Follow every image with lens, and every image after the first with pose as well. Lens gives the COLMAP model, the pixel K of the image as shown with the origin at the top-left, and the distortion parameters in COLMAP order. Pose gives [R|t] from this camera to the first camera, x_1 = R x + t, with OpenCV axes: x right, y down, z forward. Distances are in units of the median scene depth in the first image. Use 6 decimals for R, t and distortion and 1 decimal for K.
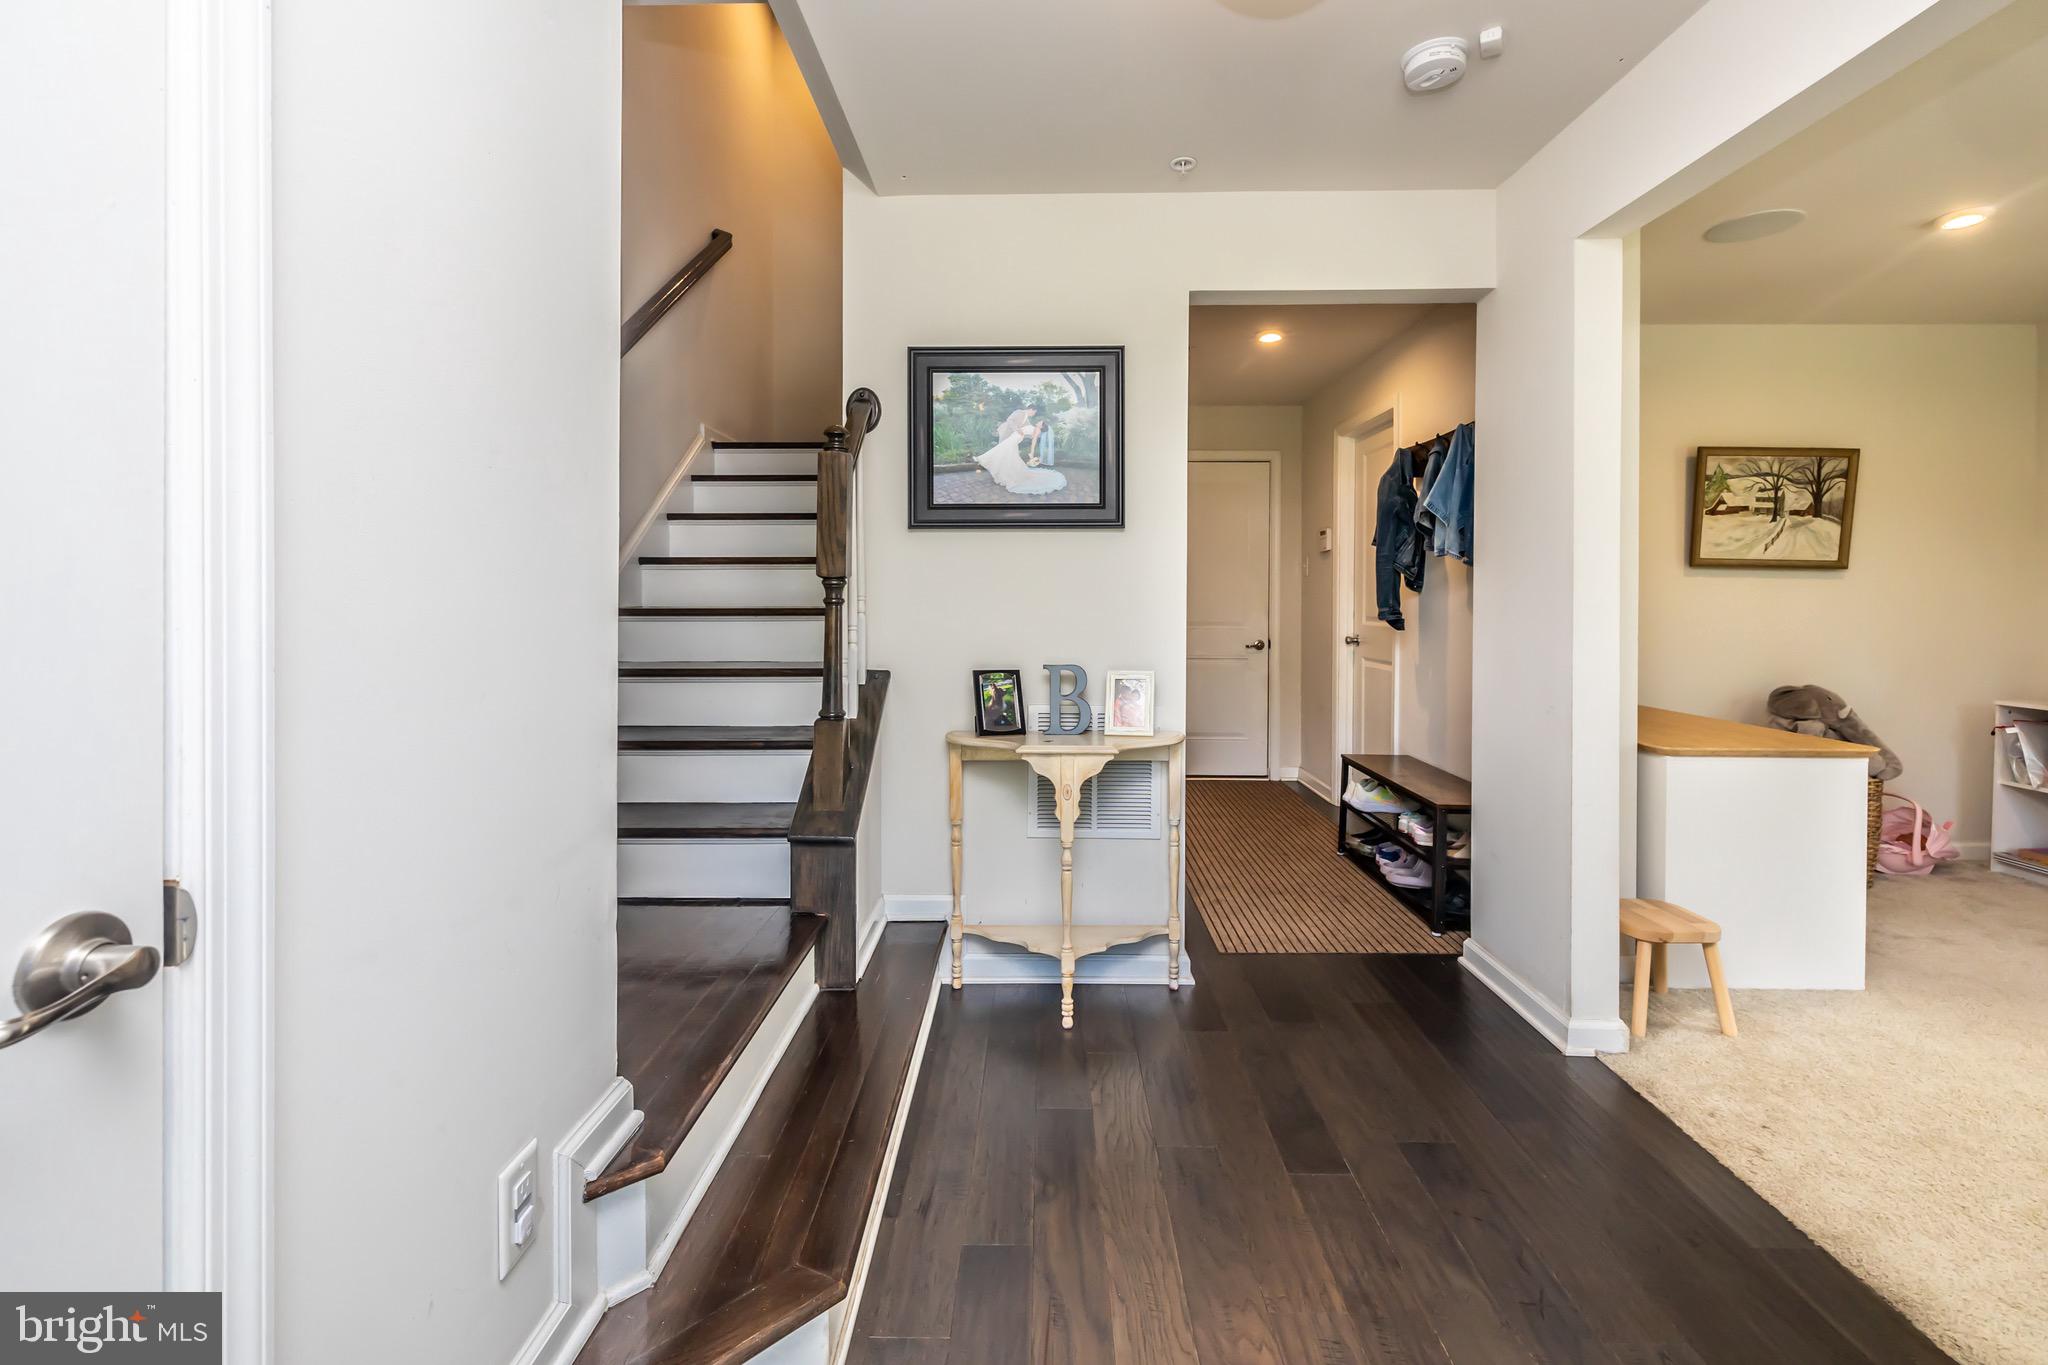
lens RADIAL K [[891.0, 0, 1027.2], [0, 891.0, 604.9], [0, 0, 1]] dist [0.000145, 0.000171]
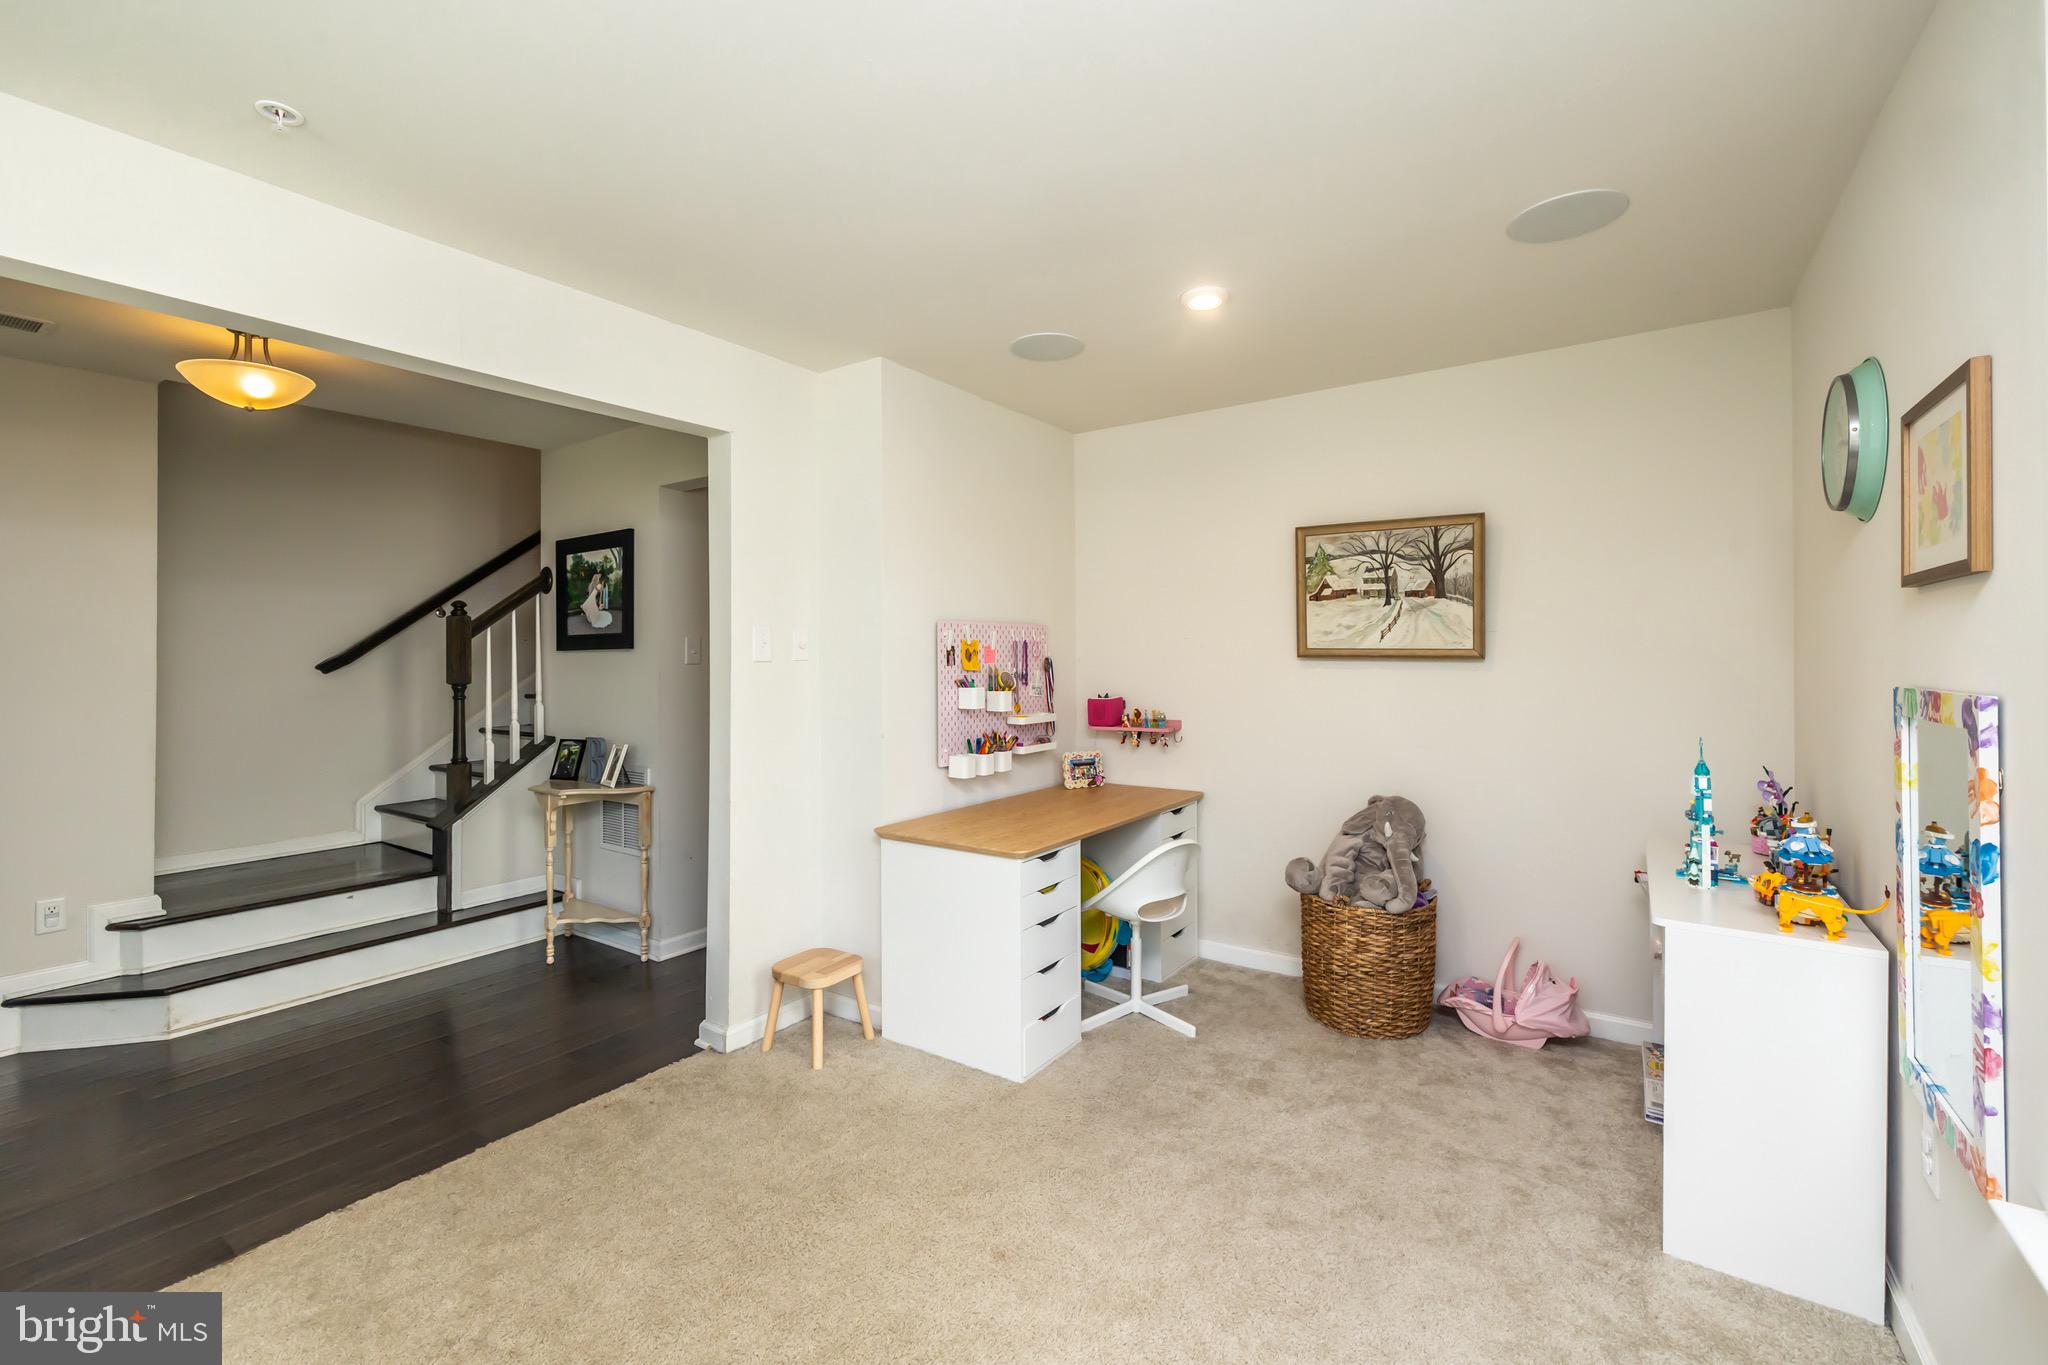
lens RADIAL K [[864.8, 0, 1024.9], [0, 864.8, 650.7], [0, 0, 1]] dist [0.000652, 0.000243]
pose [[0.832645, -0.014217, -0.553625, 1.093462], [0.006016, 0.999844, -0.016628, -0.040231], [0.553774, 0.010515, 0.832600, 0.111906]]
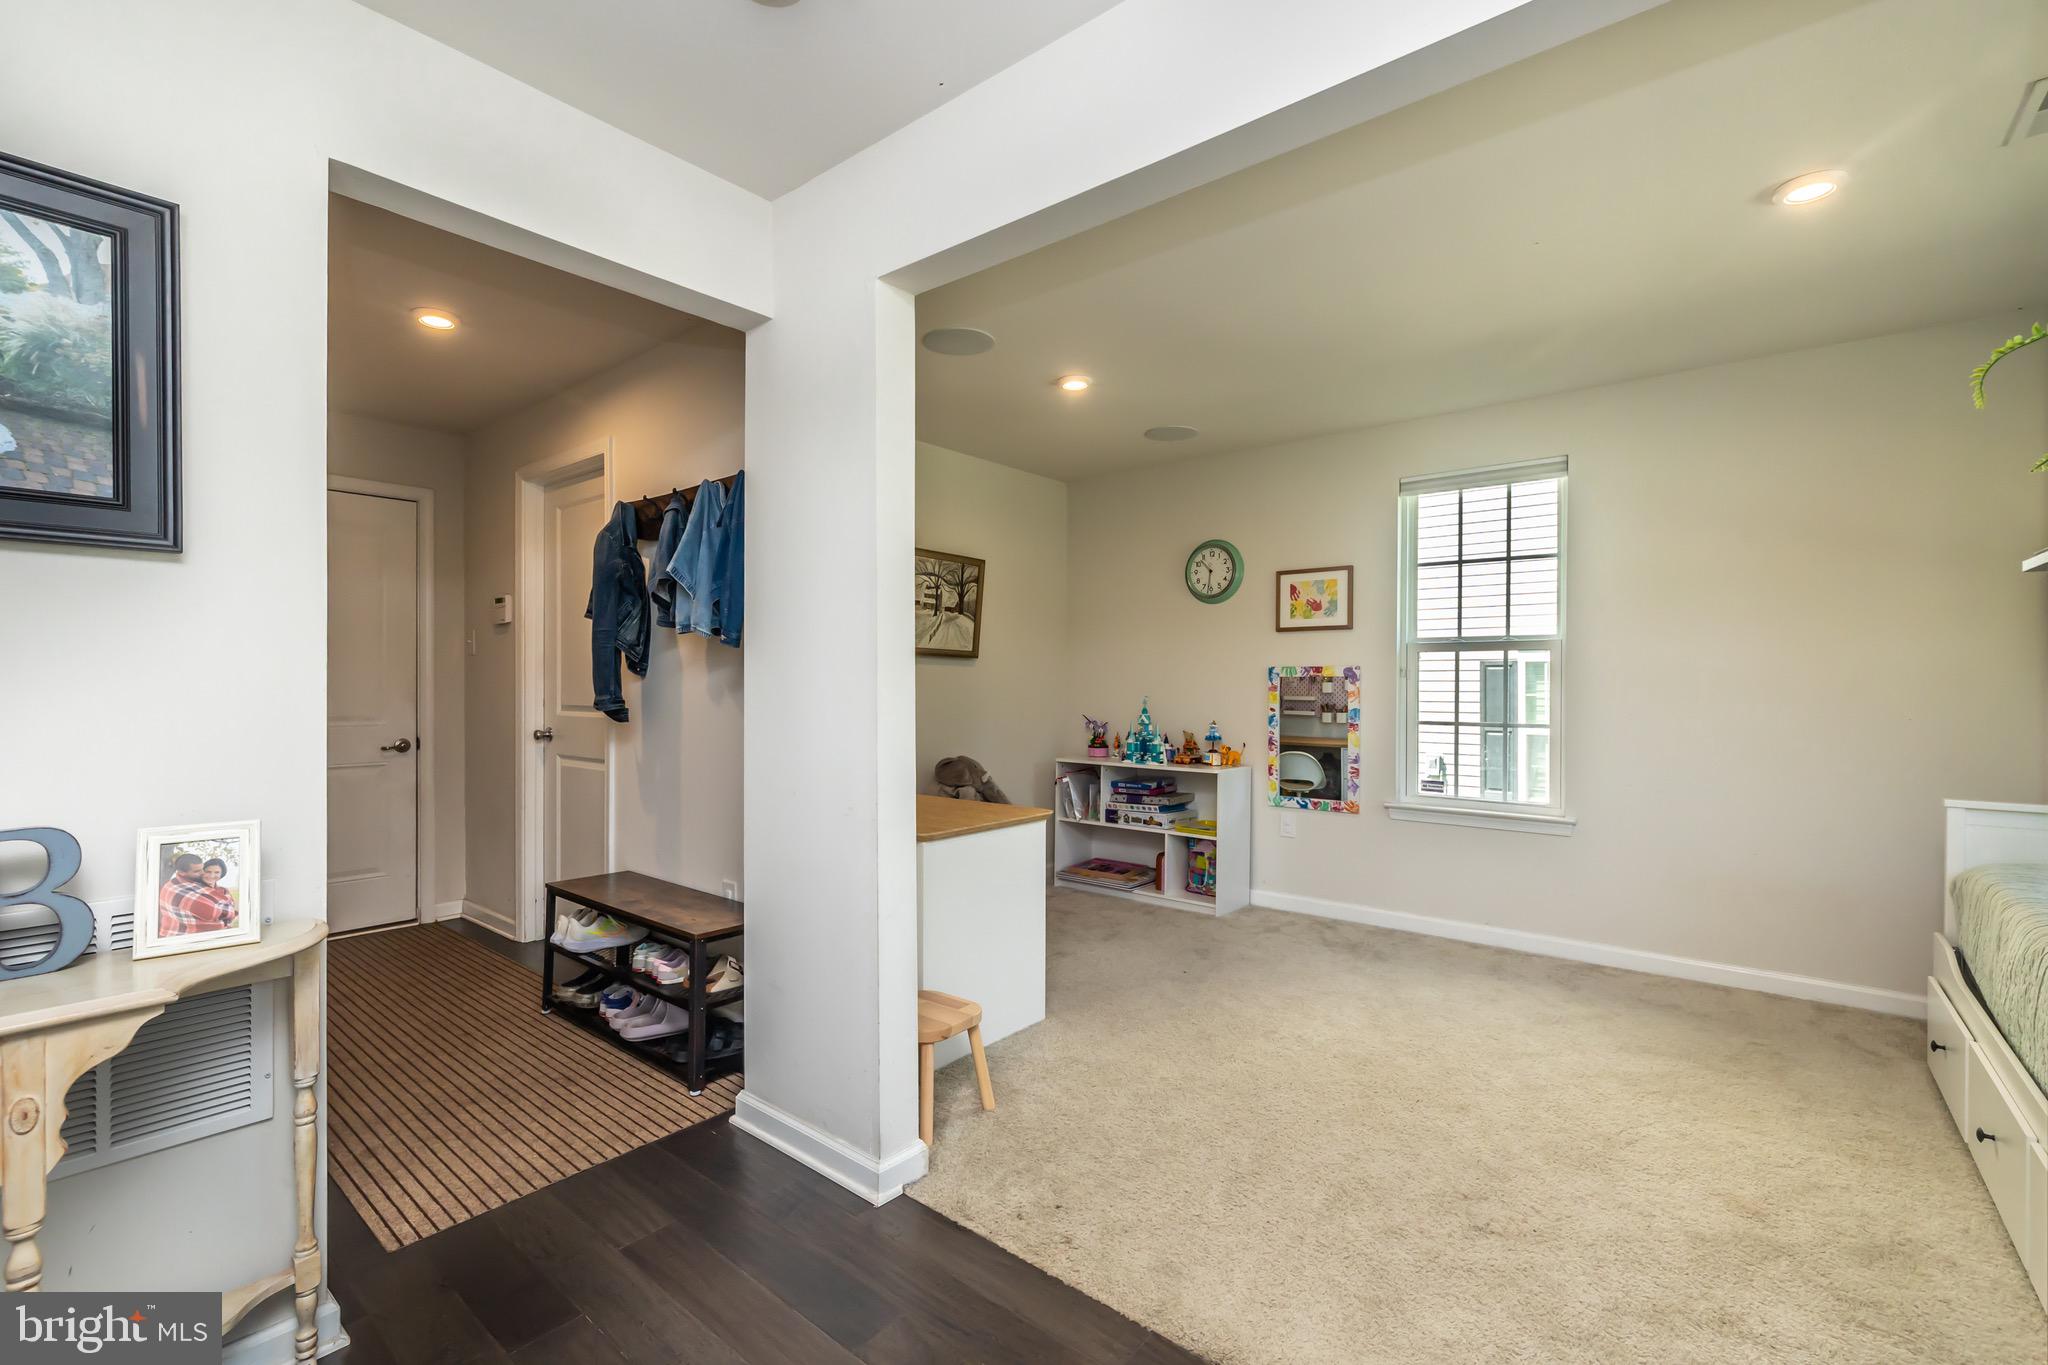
lens RADIAL K [[891.1, 0, 1015.0], [0, 891.1, 686.1], [0, 0, 1]] dist [0.000350, 0.000369]
pose [[0.630127, -0.005337, 0.776474, 0.007456], [0.006548, 0.999977, 0.001560, -0.003921], [-0.776465, 0.004101, 0.630148, 0.209743]]
